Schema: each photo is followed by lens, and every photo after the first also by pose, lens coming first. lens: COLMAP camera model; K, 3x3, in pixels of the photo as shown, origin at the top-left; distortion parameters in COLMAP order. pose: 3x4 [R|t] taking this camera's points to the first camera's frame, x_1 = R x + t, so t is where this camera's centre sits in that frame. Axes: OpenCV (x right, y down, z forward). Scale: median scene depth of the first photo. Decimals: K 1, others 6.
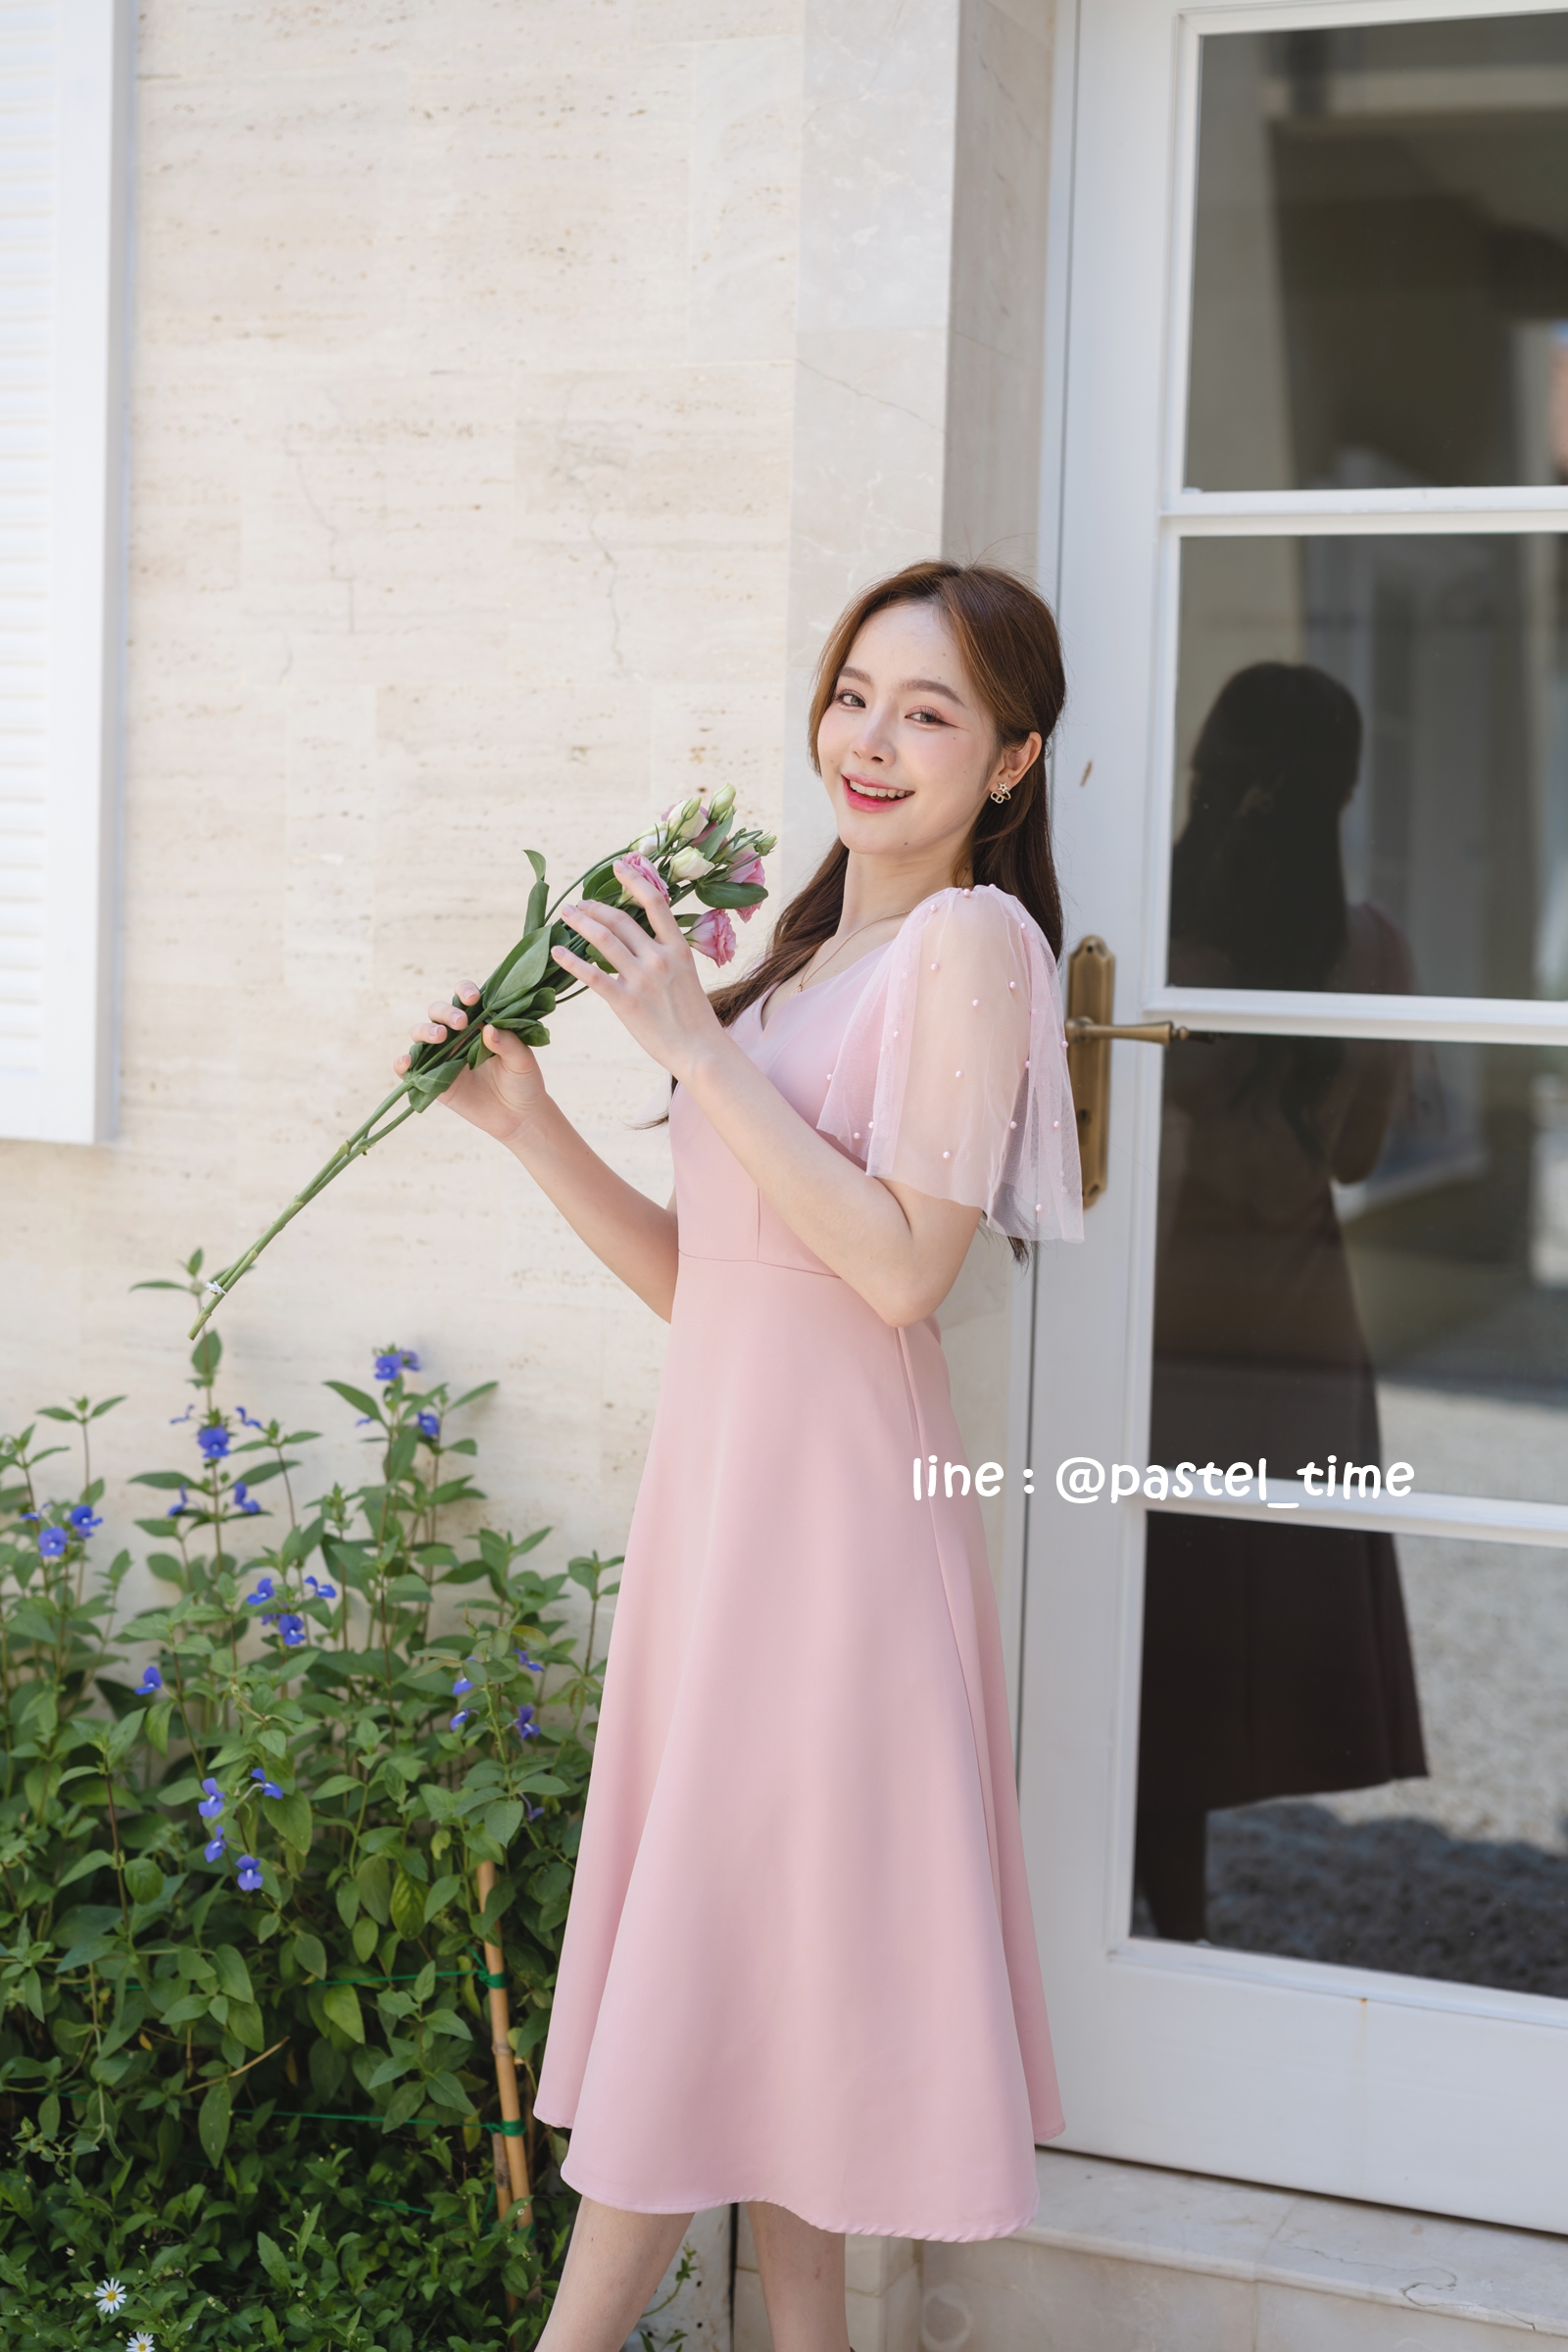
lens RADIAL K [[3393.7, 0, 808.2], [0, 3393.7, 1185.9], [0, 0, 1]] dist [-0.008872, 0.047841]
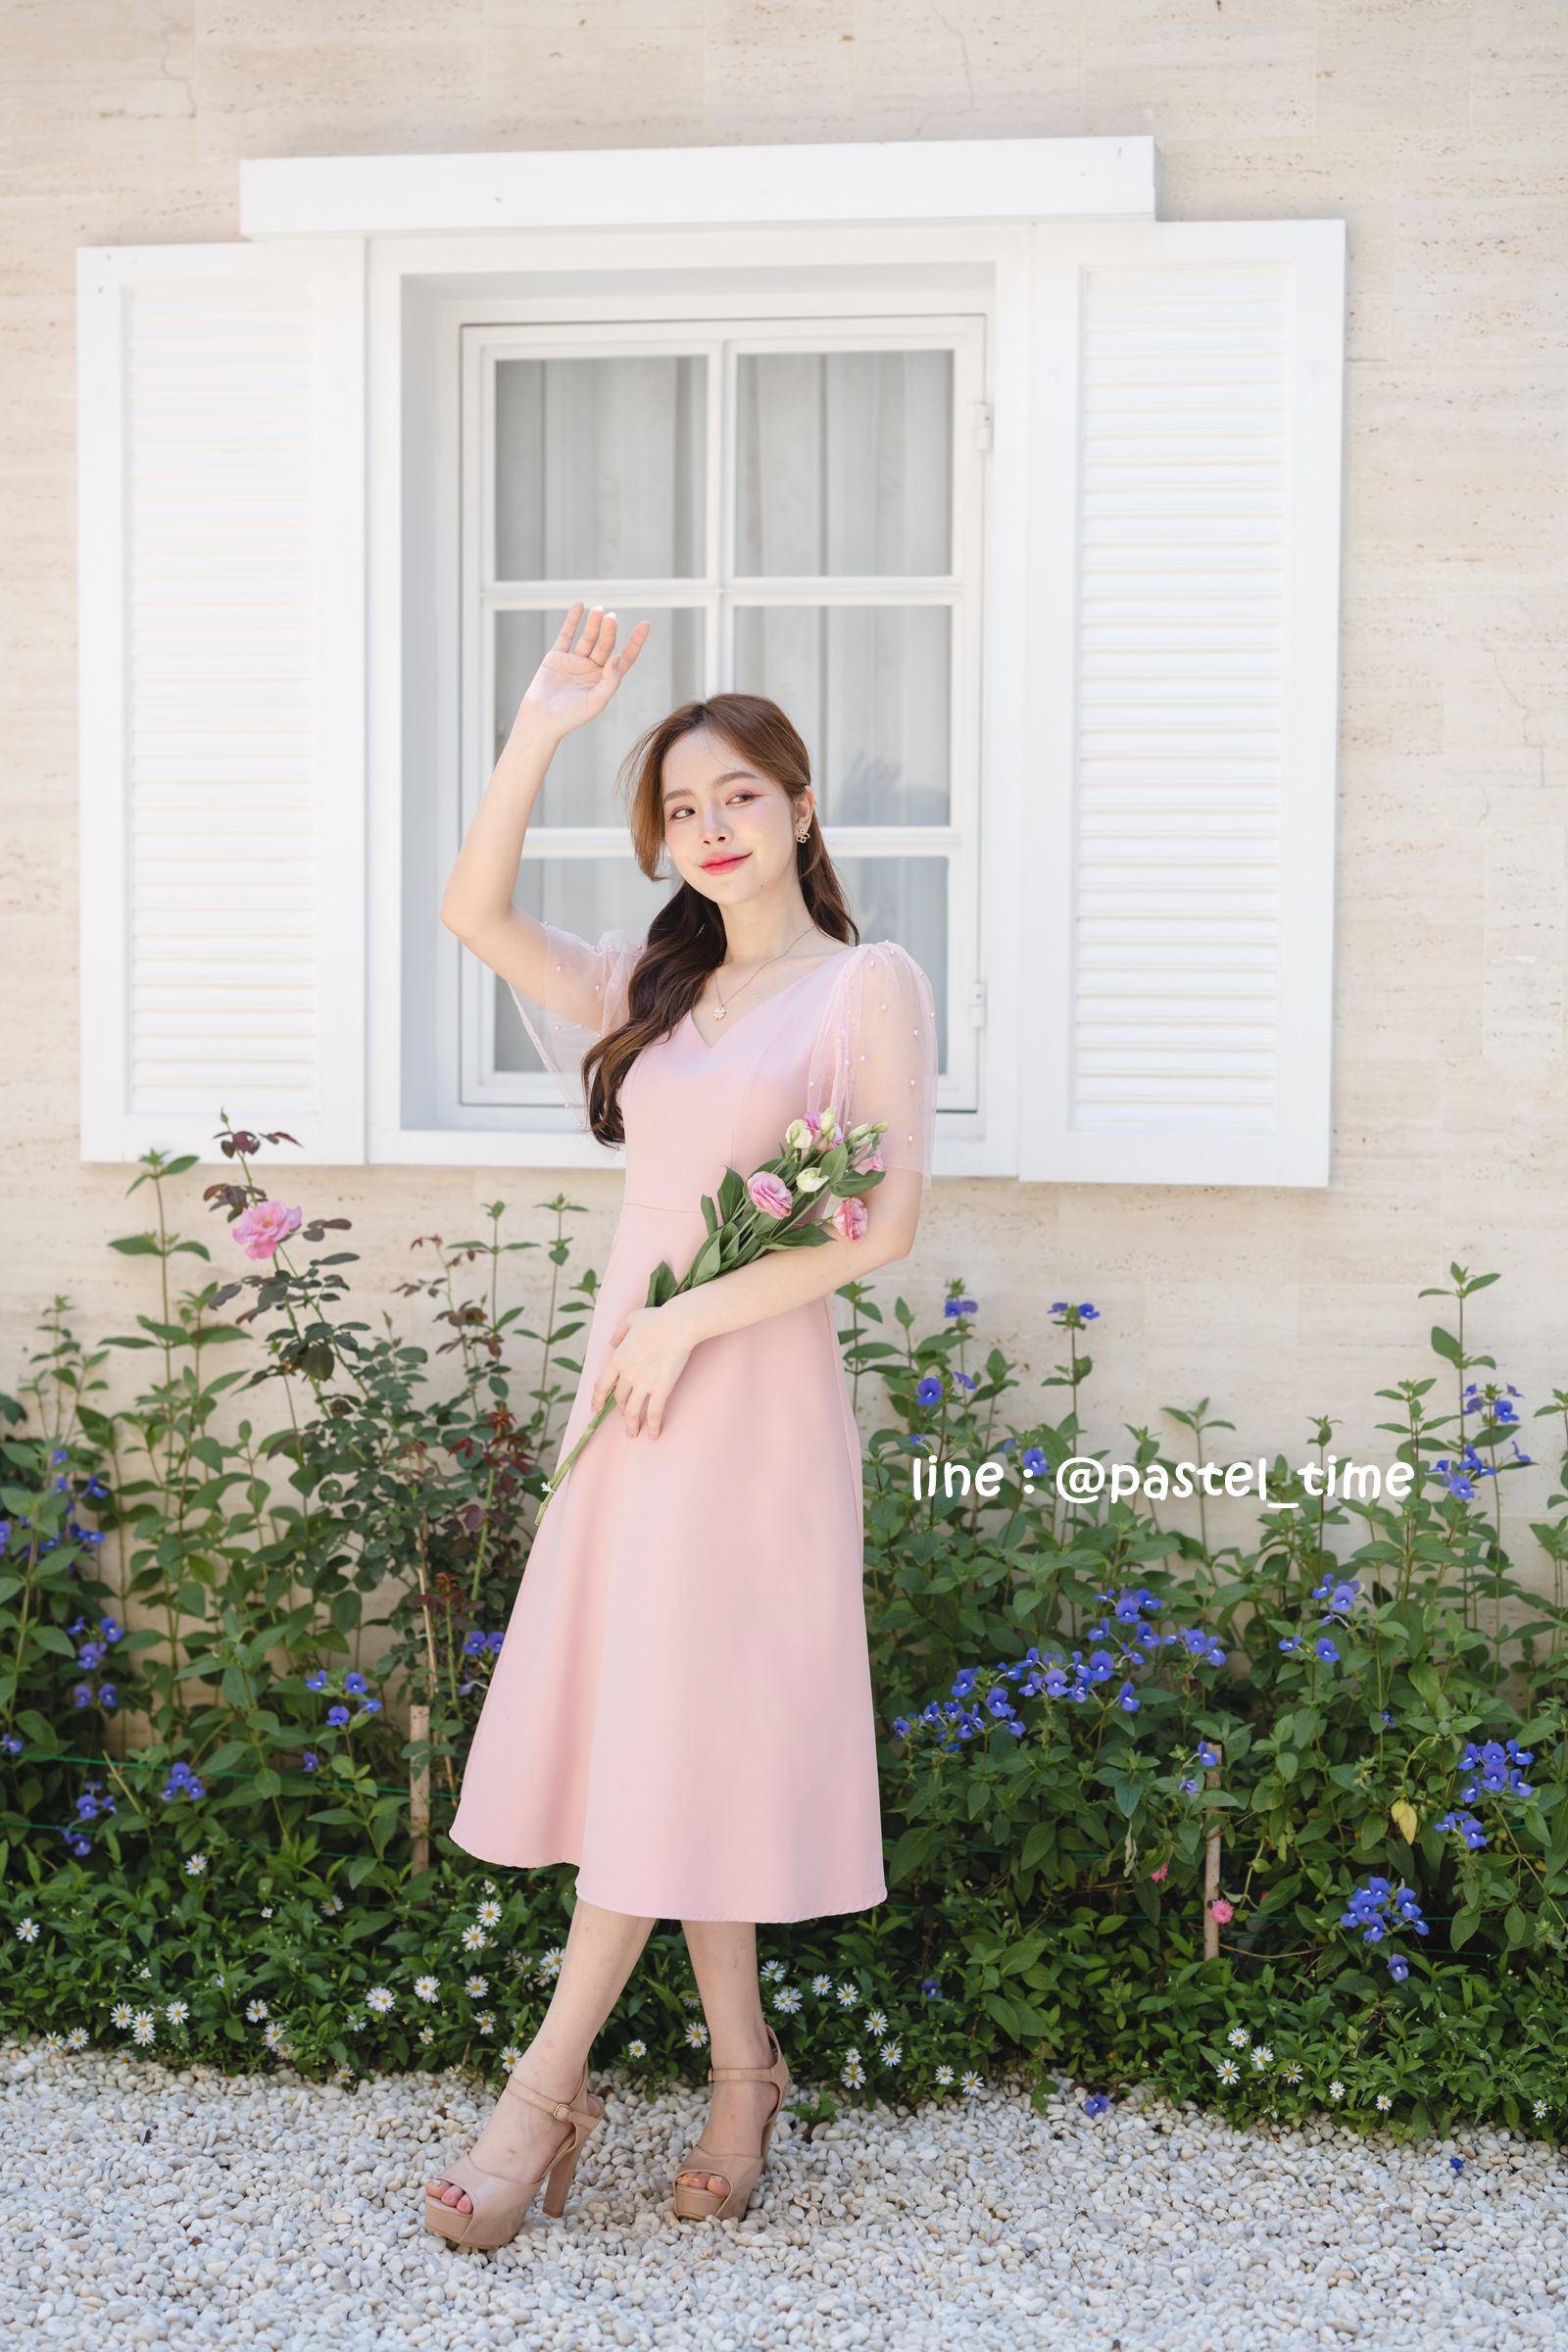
lens RADIAL K [[3251.7, 0, 781.9], [0, 3251.7, 1203.8], [0, 0, 1]] dist [-0.011534, 0.066405]
pose [[0.972100, -0.038526, 0.231382, -0.747274], [0.044895, 0.998742, -0.022320, 0.013045], [-0.230231, 0.032085, 0.972607, -0.152929]]
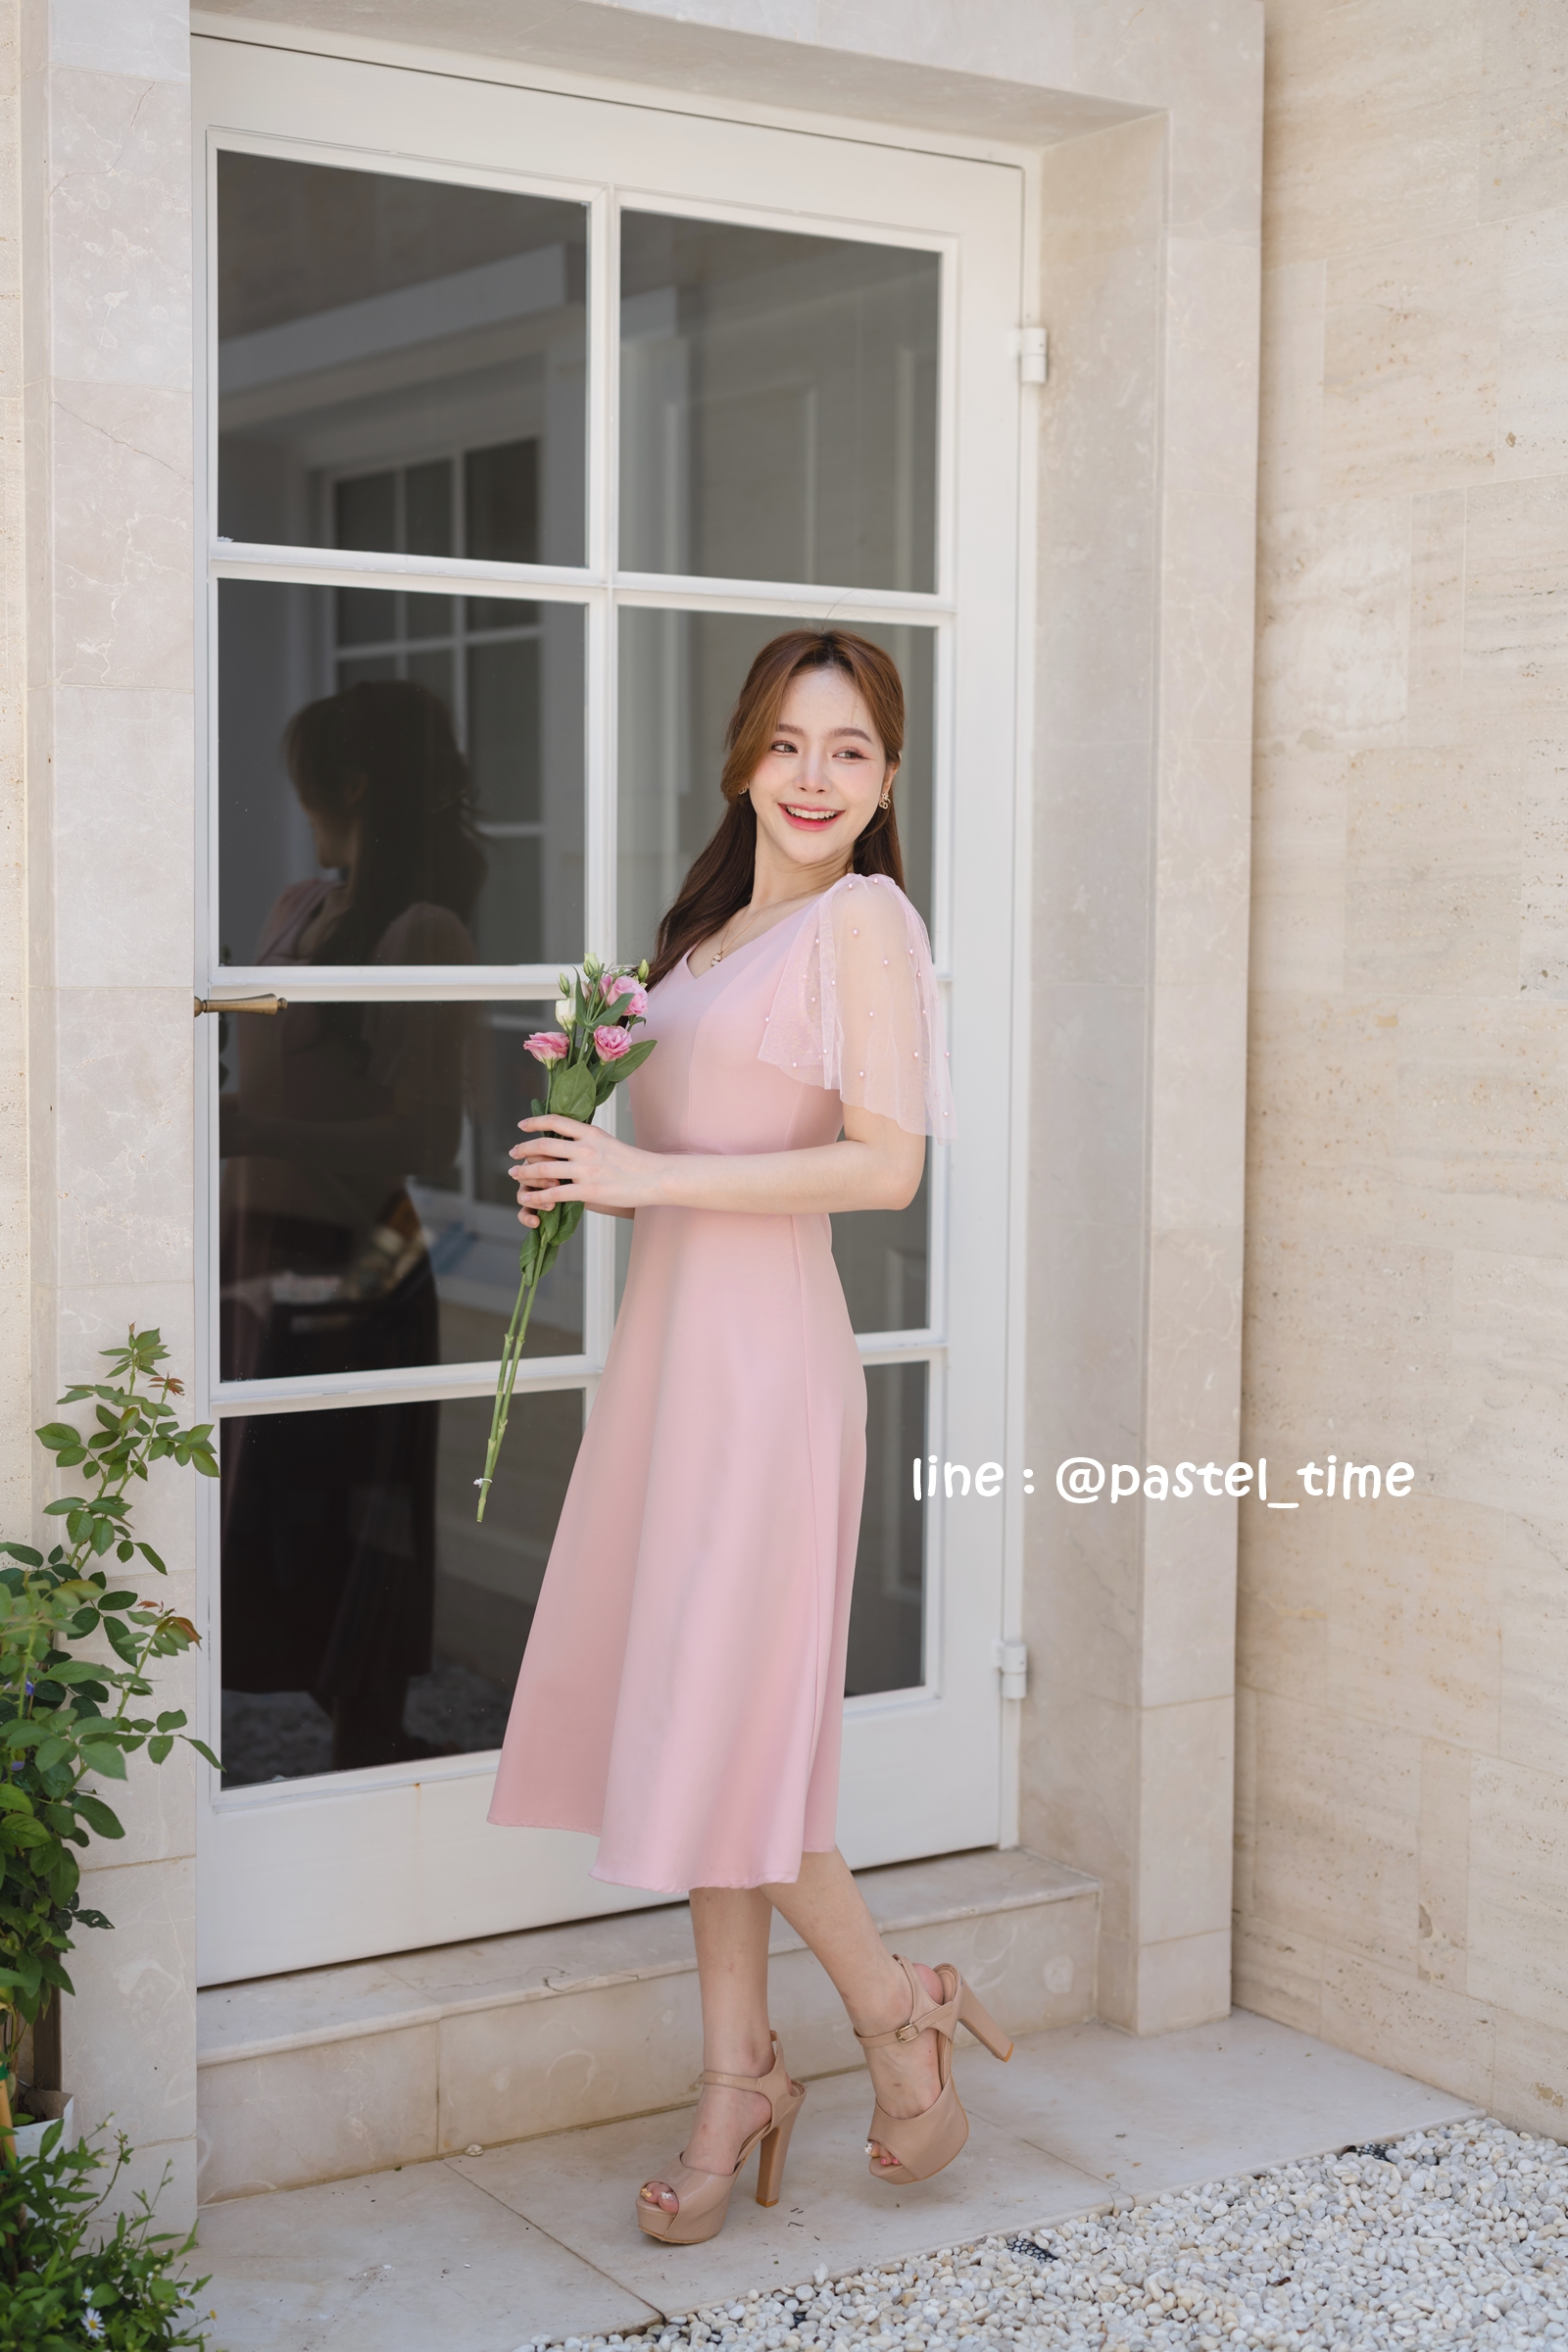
lens RADIAL K [[3394.6, 0, 794.0], [0, 3394.6, 1180.0], [0, 0, 1]] dist [-0.008827, 0.045517]
pose [[0.567151, -0.087190, 0.818986, -0.752935], [0.077267, 0.995628, 0.052488, -0.031968], [-0.819981, 0.033512, 0.571409, 0.181754]]
